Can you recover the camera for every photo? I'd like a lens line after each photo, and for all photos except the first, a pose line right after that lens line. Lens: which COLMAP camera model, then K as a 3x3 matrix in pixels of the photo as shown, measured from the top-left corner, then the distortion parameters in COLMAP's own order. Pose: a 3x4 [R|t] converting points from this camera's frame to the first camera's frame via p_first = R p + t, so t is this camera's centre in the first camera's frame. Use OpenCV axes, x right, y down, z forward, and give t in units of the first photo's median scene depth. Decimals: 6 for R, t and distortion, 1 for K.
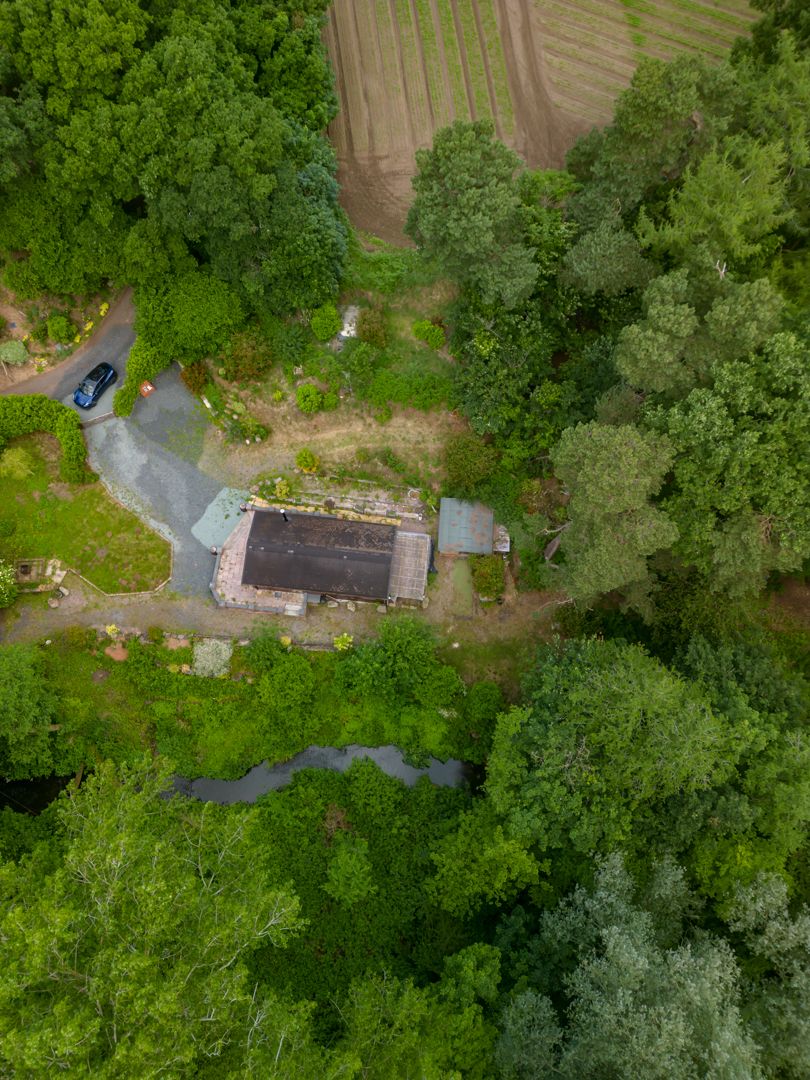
lens RADIAL K [[758.7, 0, 405.0], [0, 758.7, 540.0], [0, 0, 1]] dist [0.094263, -0.103233]
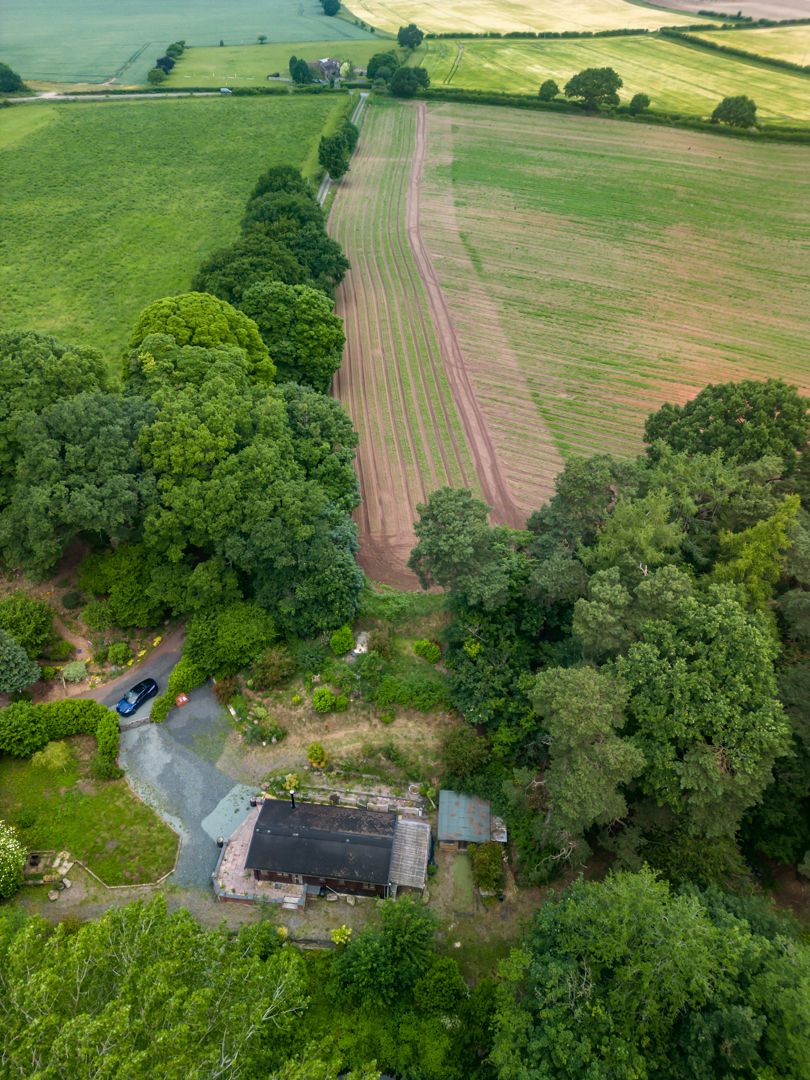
lens RADIAL K [[773.3, 0, 398.7], [0, 773.3, 533.2], [0, 0, 1]] dist [0.127088, -0.108532]
pose [[0.999870, 0.010234, -0.012425, -0.000238], [-0.015410, 0.831713, -0.554992, 0.256583], [0.004654, 0.555111, 0.831763, -0.119575]]
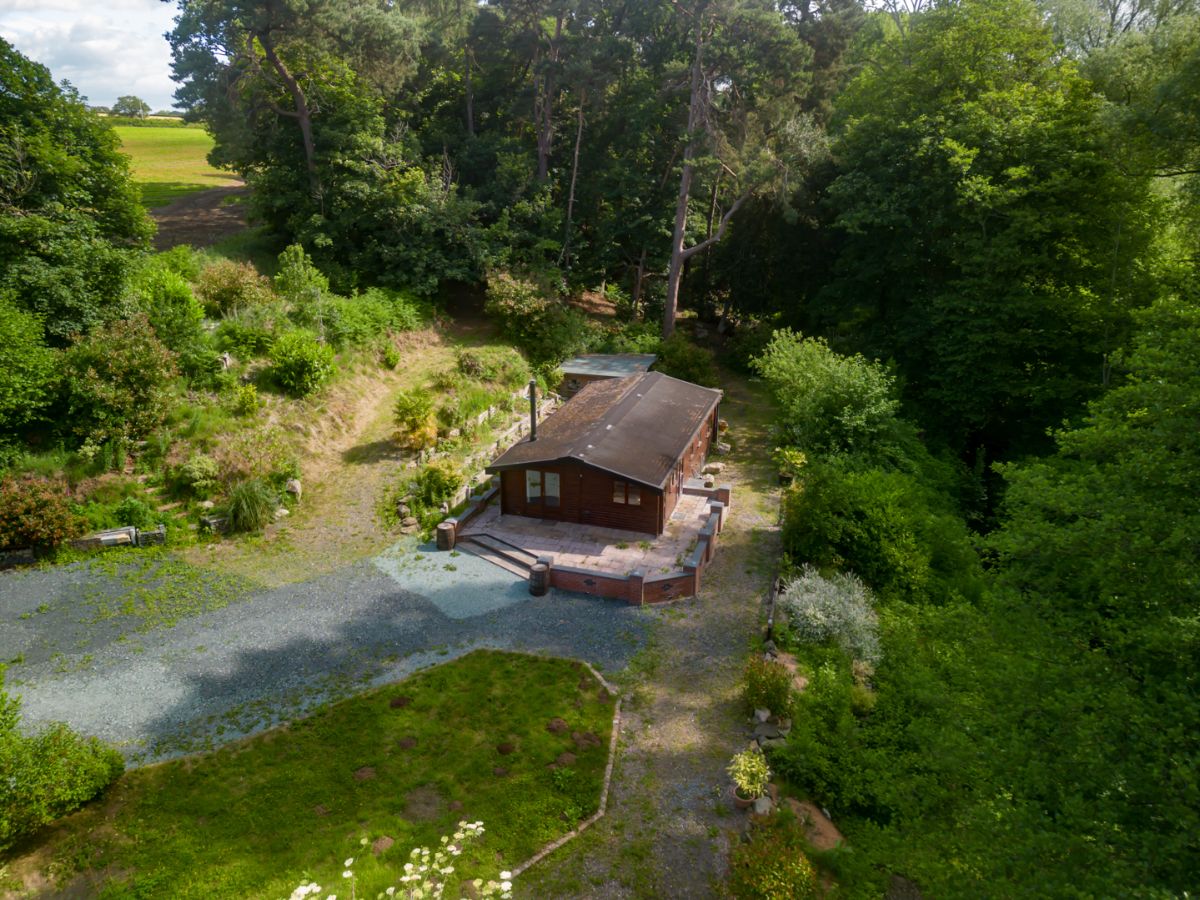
lens RADIAL K [[843.0, 0, 609.3], [0, 843.0, 453.2], [0, 0, 1]] dist [0.094263, -0.103233]
pose [[0.191413, -0.341056, 0.920349, -0.605183], [0.927302, 0.370148, -0.055692, 0.047074], [-0.321671, 0.864101, 0.387113, 0.777818]]
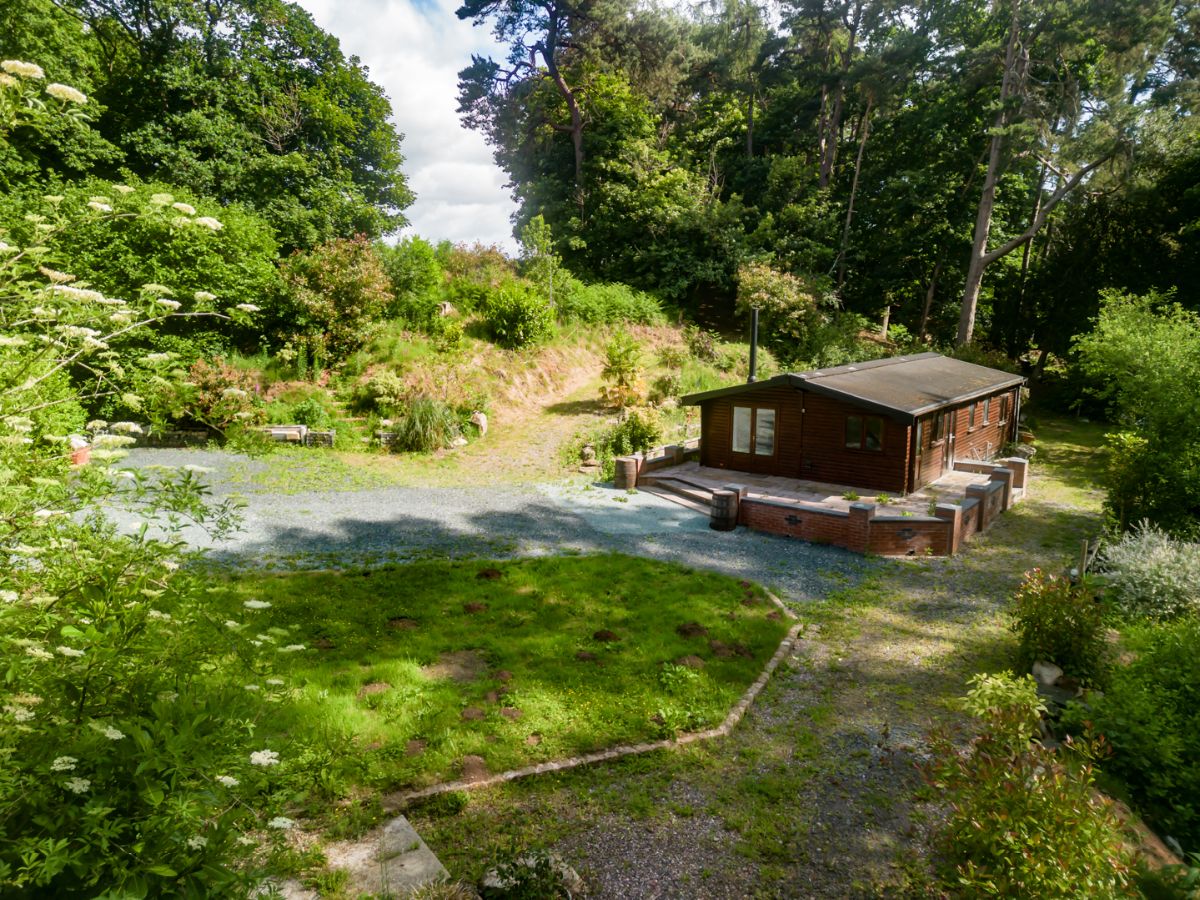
lens RADIAL K [[843.0, 0, 609.3], [0, 843.0, 453.2], [0, 0, 1]] dist [0.094263, -0.103233]
pose [[0.520271, -0.146770, 0.841295, -0.529353], [0.807748, 0.404378, -0.428978, 0.105367], [-0.277240, 0.902739, 0.328939, 0.894791]]
